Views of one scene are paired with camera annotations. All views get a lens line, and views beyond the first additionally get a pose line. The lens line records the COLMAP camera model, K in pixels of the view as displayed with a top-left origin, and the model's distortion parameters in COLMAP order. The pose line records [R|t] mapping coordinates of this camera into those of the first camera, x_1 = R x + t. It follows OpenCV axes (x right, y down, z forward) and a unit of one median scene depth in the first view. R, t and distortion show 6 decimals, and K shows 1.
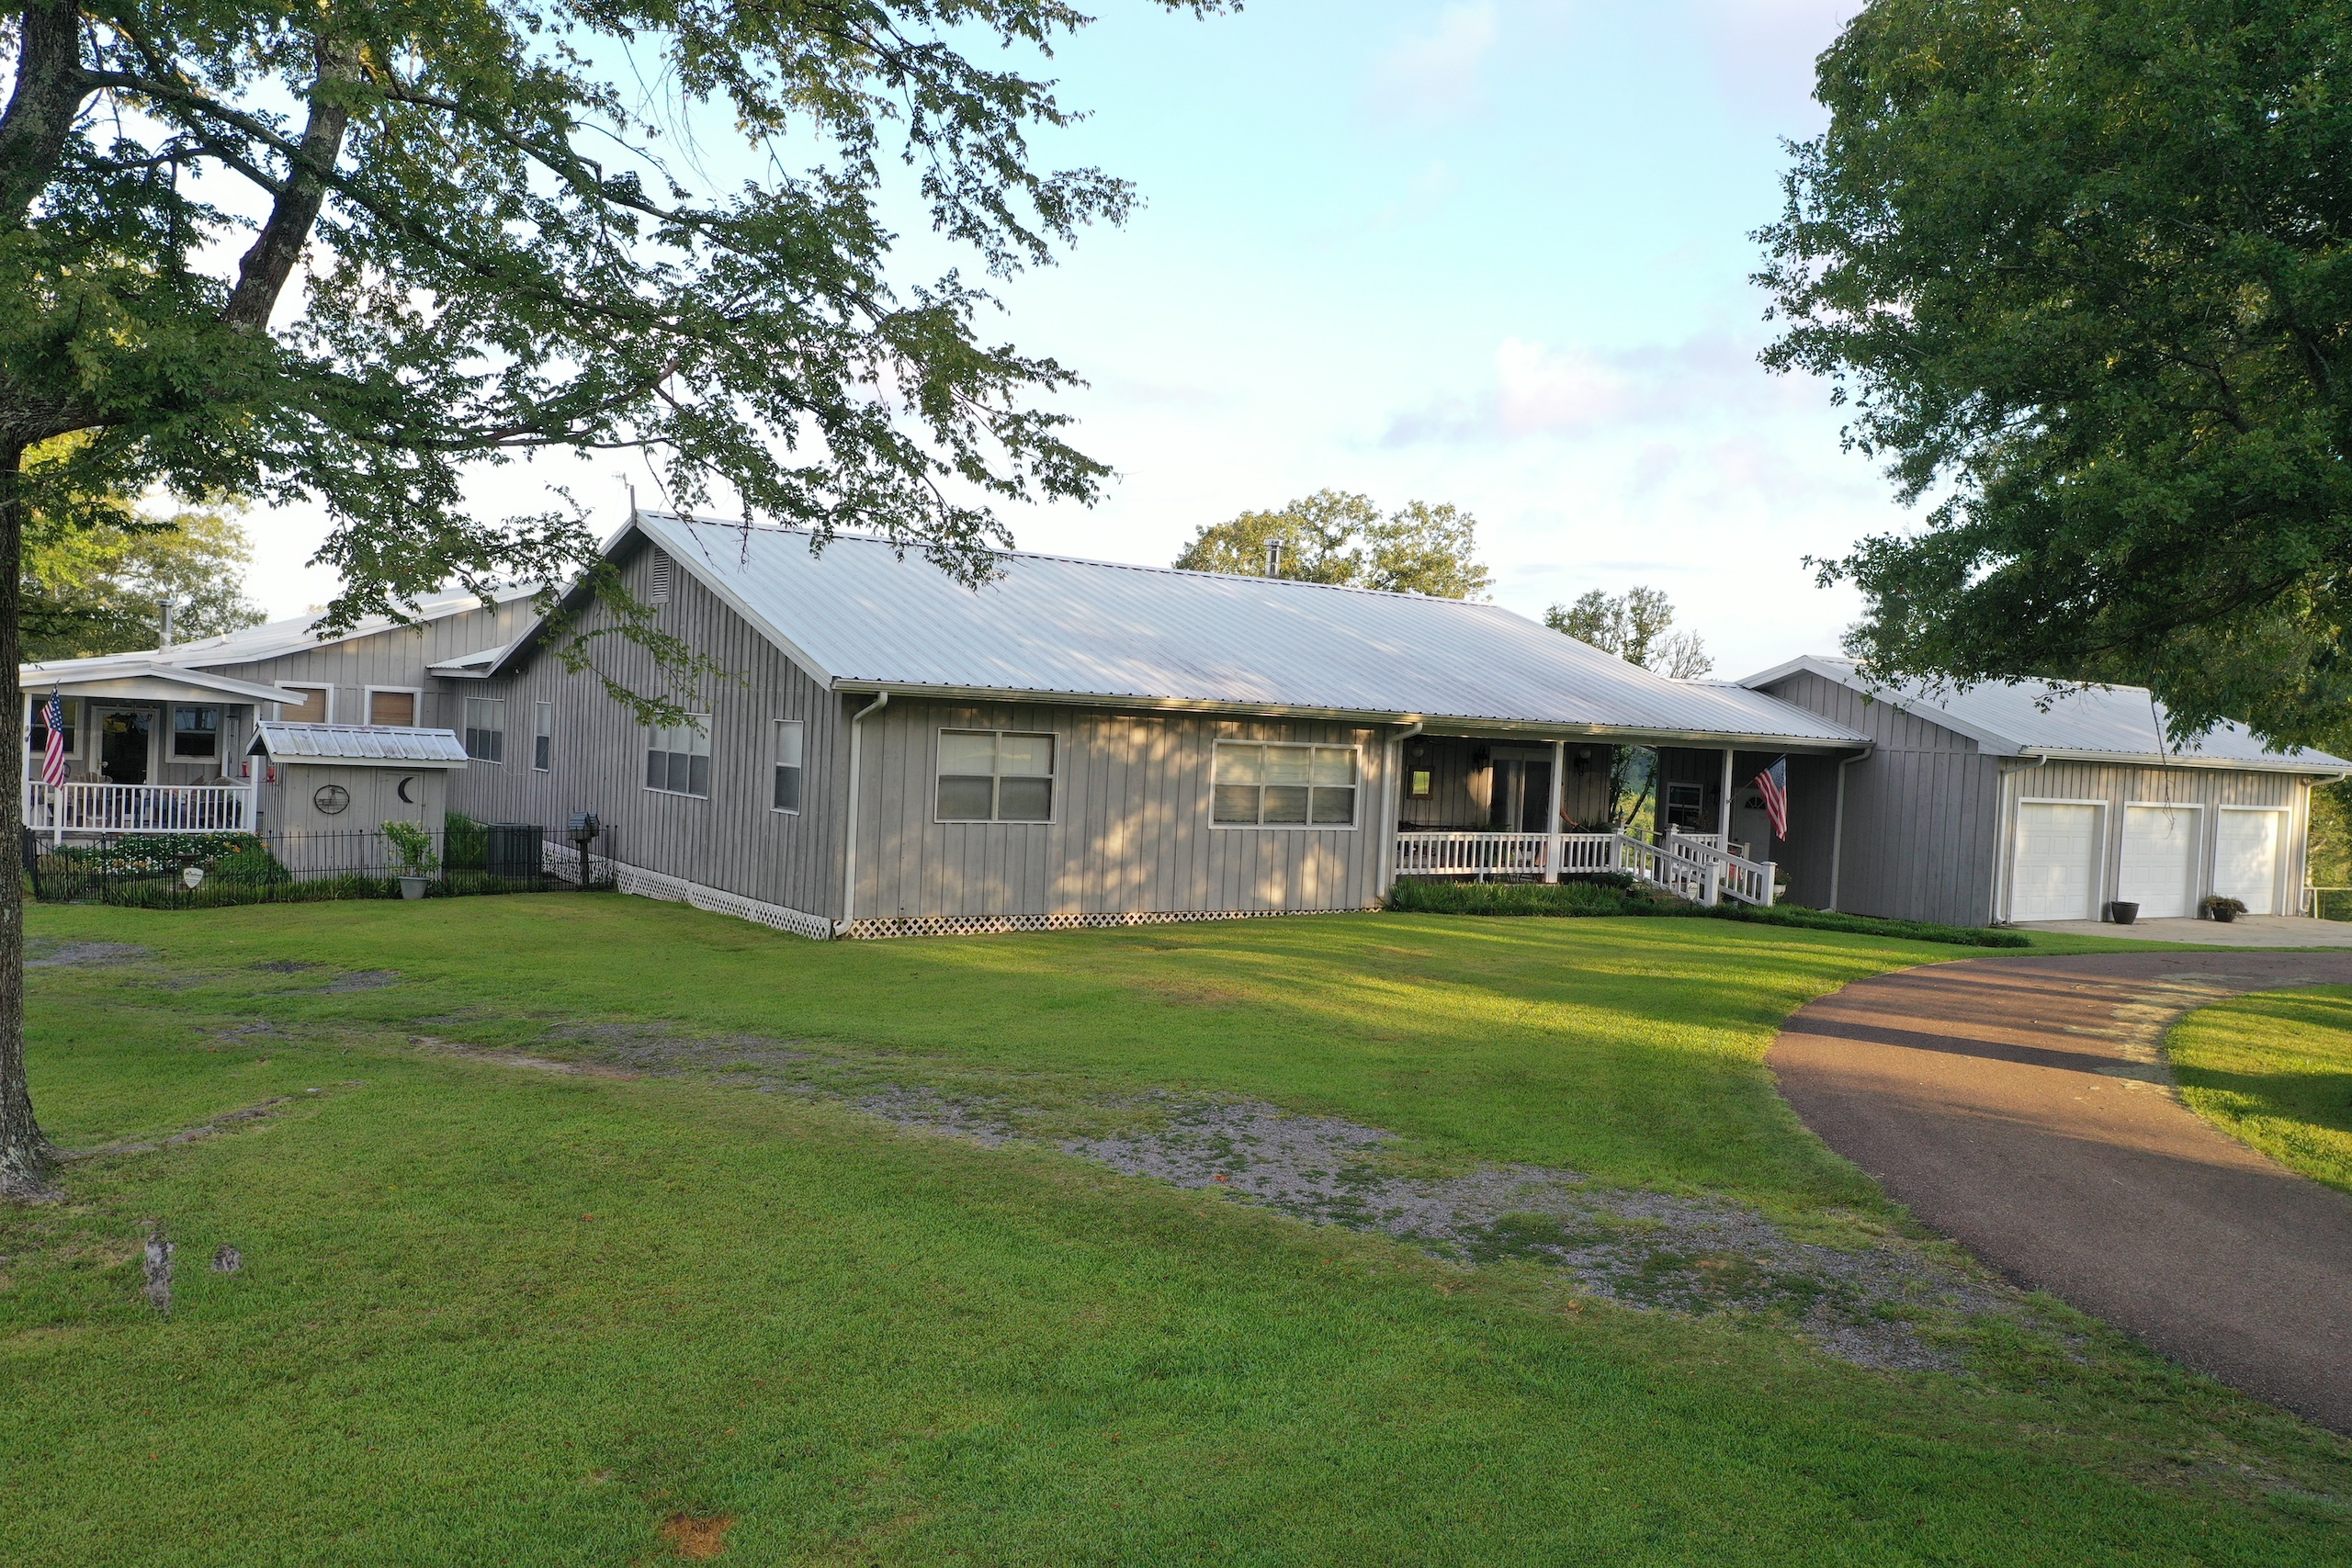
lens RADIAL K [[1863.8, 0, 1176.0], [0, 1863.8, 784.0], [0, 0, 1]] dist [0.010279, 0.007706]
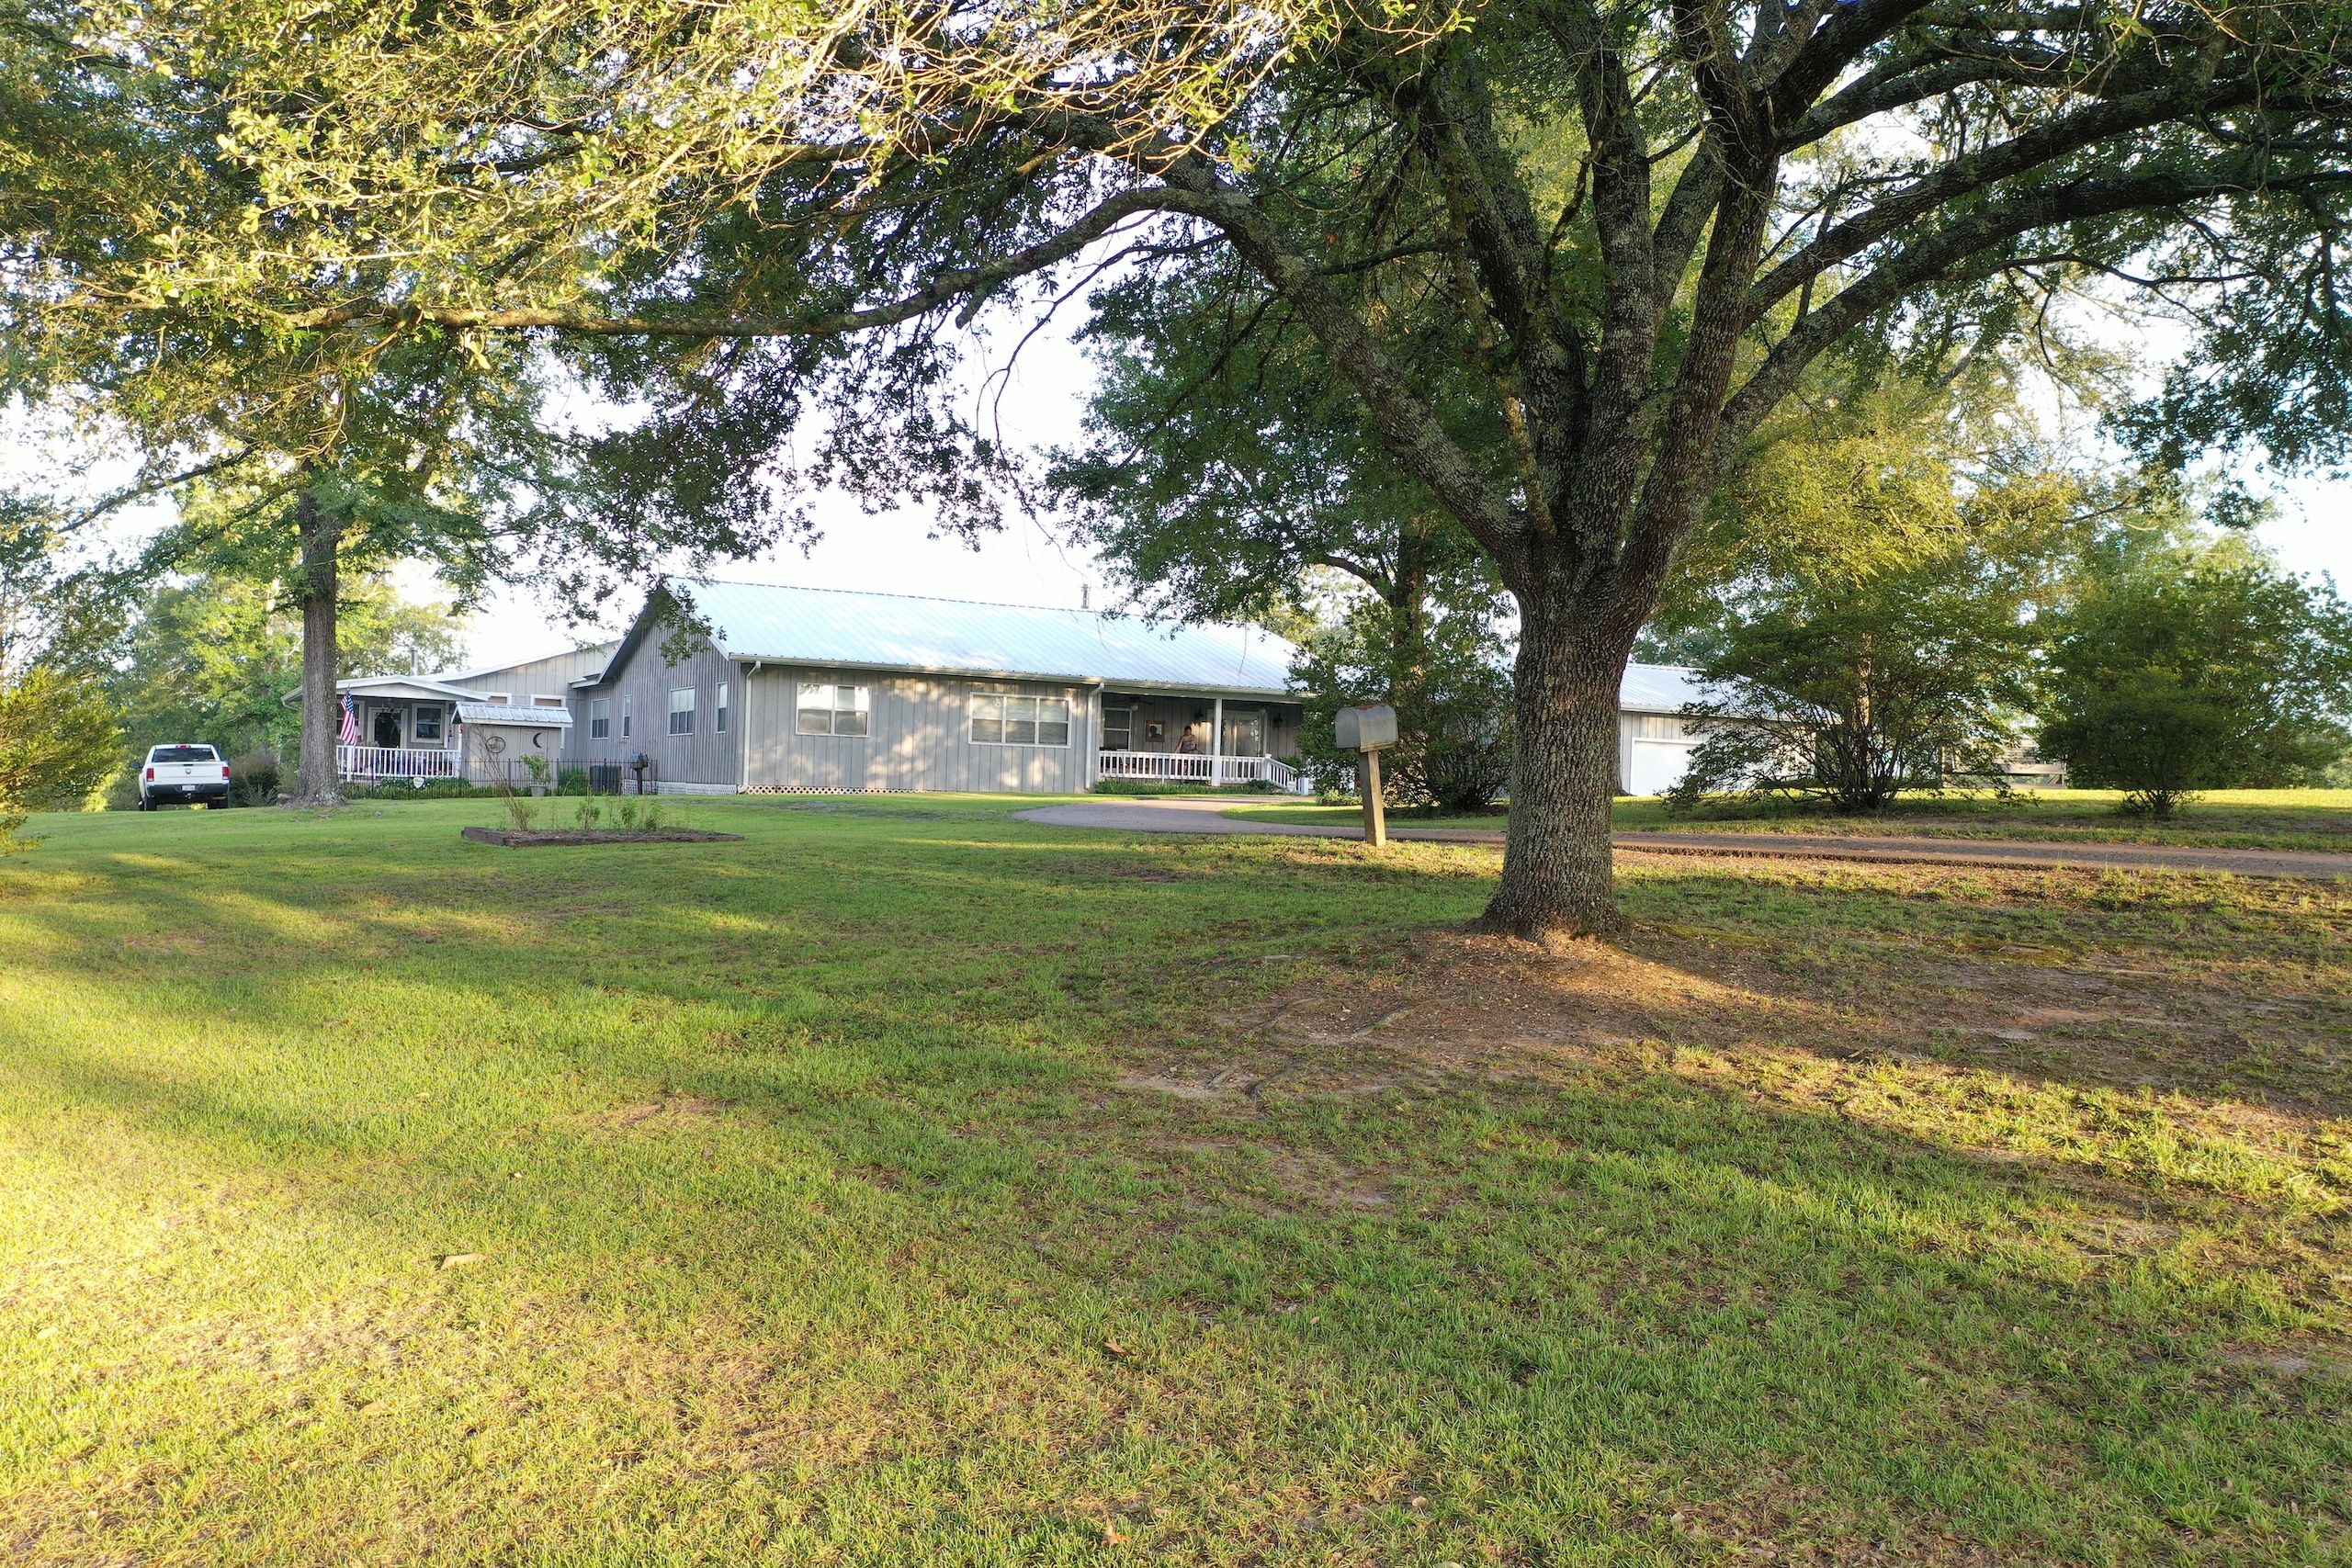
lens RADIAL K [[1863.8, 0, 1176.0], [0, 1863.8, 784.0], [0, 0, 1]] dist [0.010279, 0.007706]
pose [[0.992353, -0.020425, -0.121731, 0.378598], [0.015252, 0.998947, -0.043275, 0.126062], [0.122487, 0.041088, 0.991619, -0.630367]]
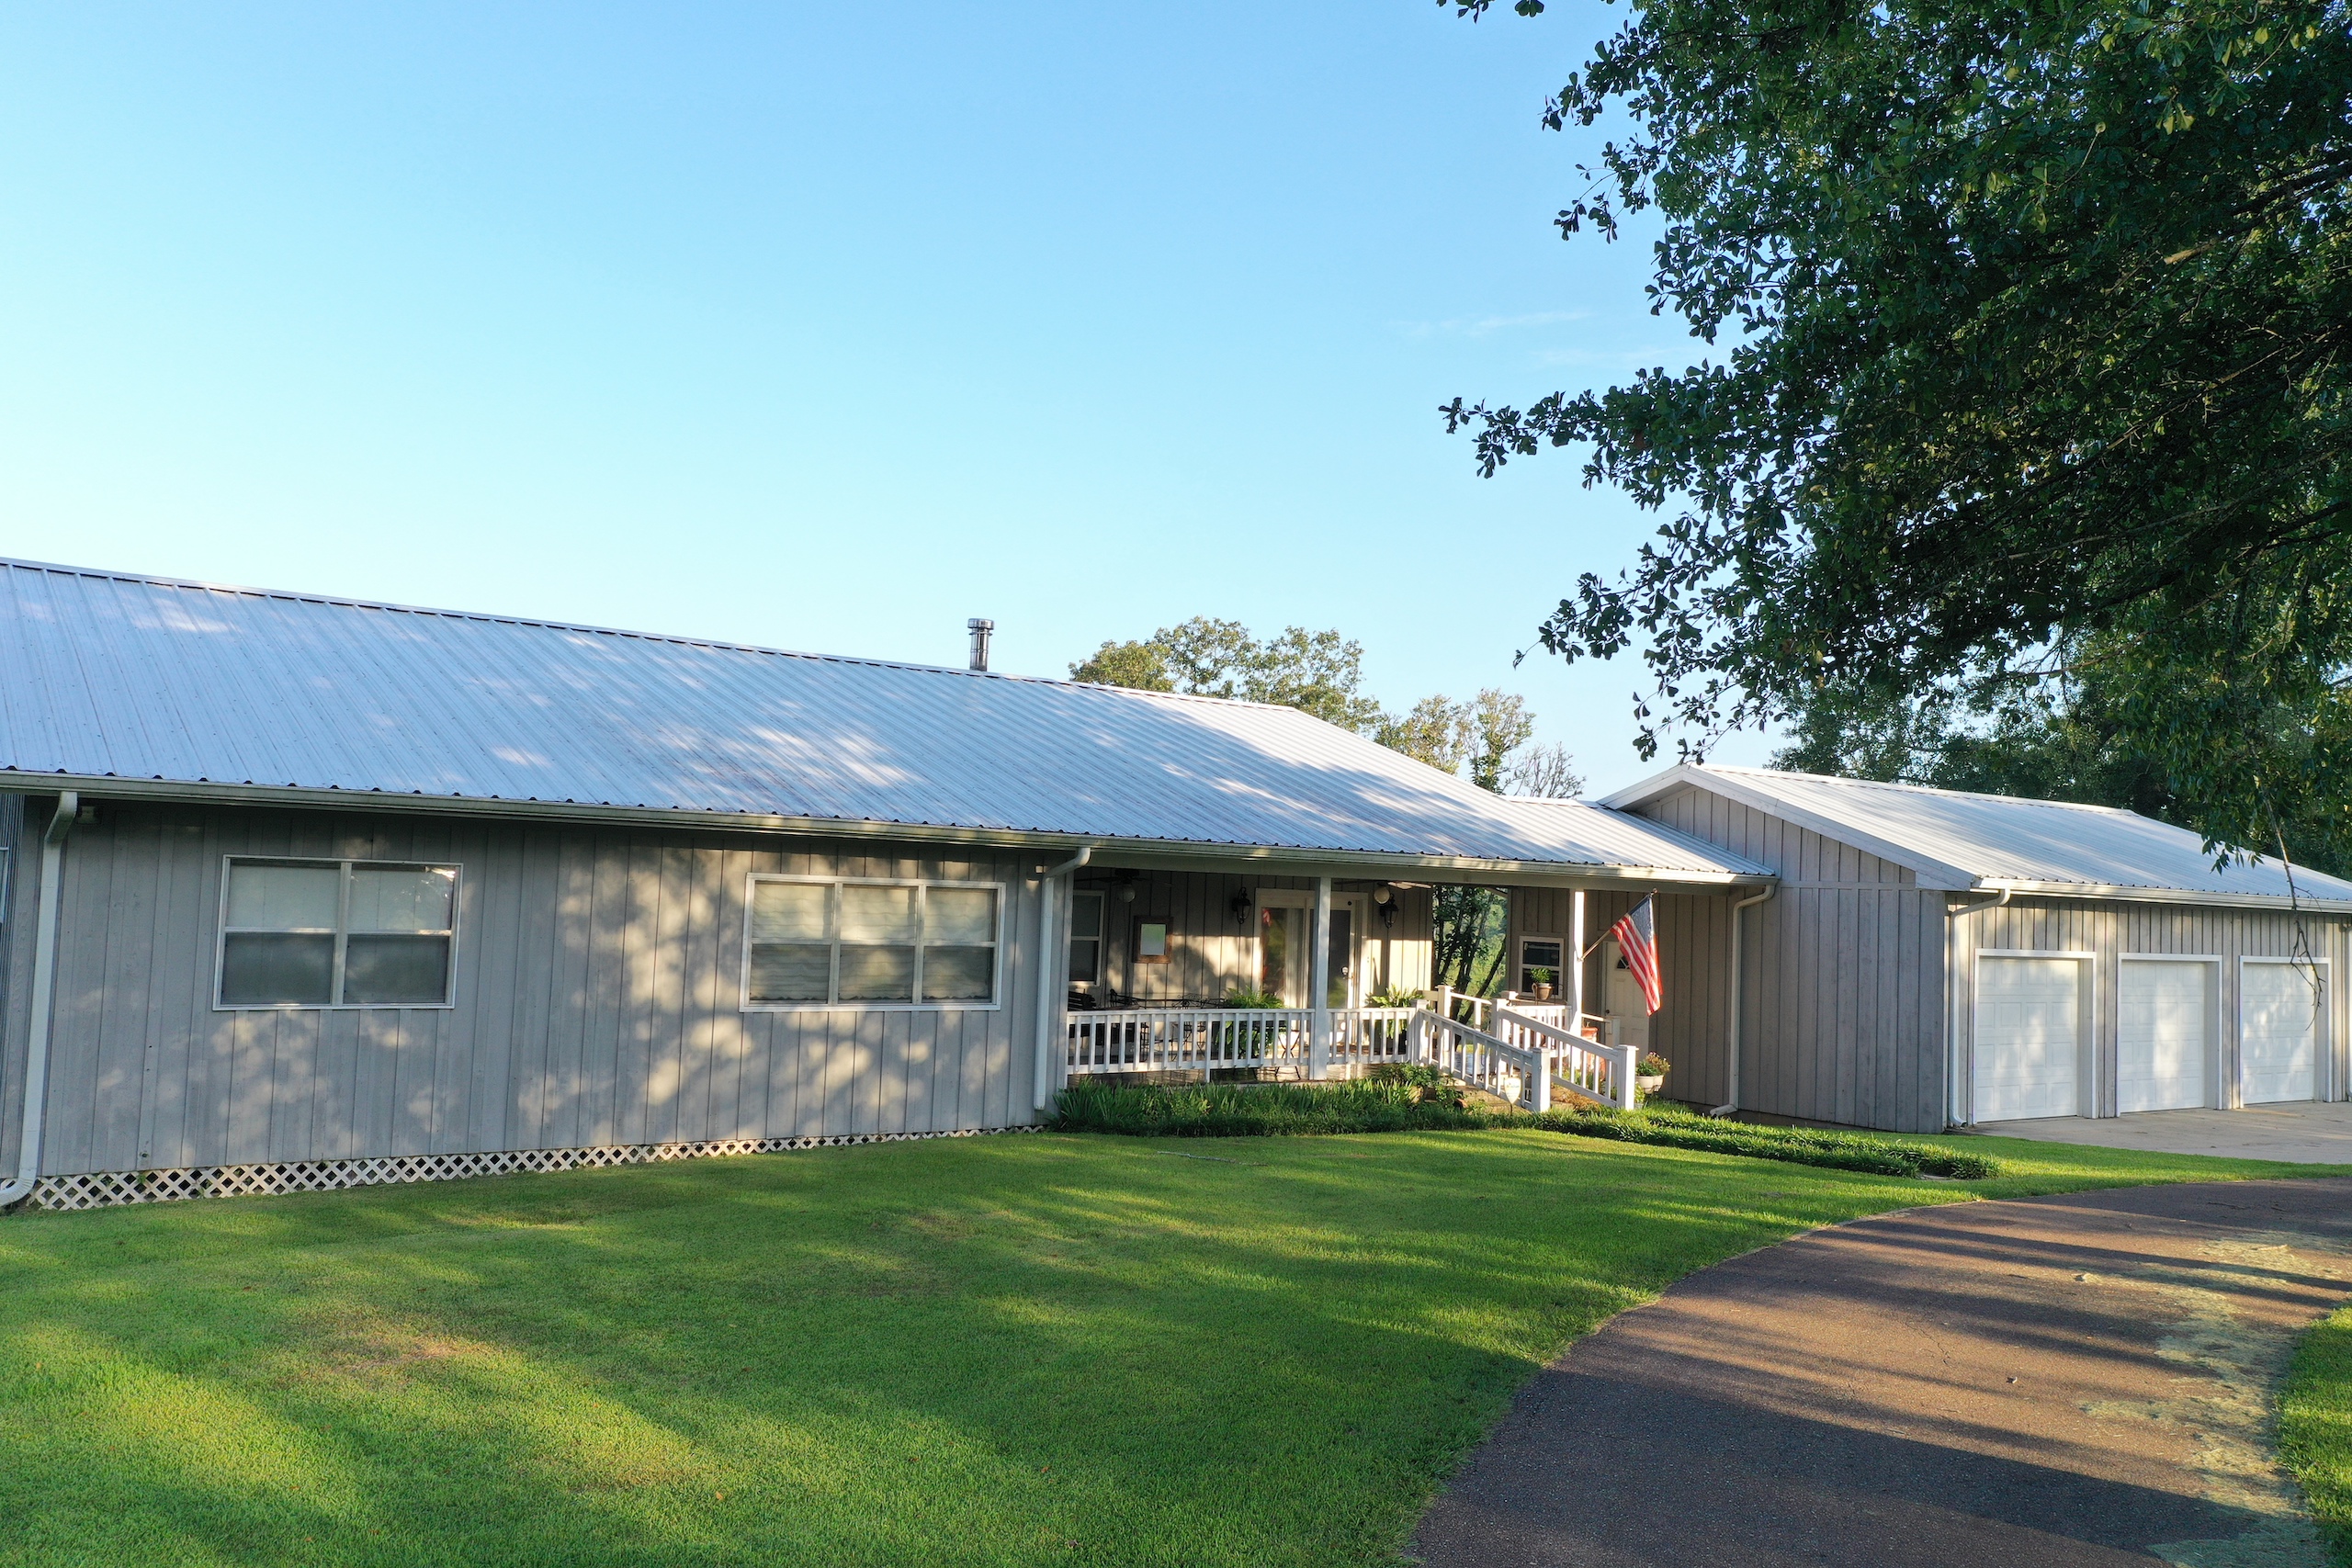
lens RADIAL K [[1863.8, 0, 1176.0], [0, 1863.8, 784.0], [0, 0, 1]] dist [0.010279, 0.007706]
pose [[0.999804, -0.010657, 0.016675, 0.141796], [0.012111, 0.995896, -0.089688, 0.004488], [-0.015650, 0.089872, 0.995830, 0.303781]]
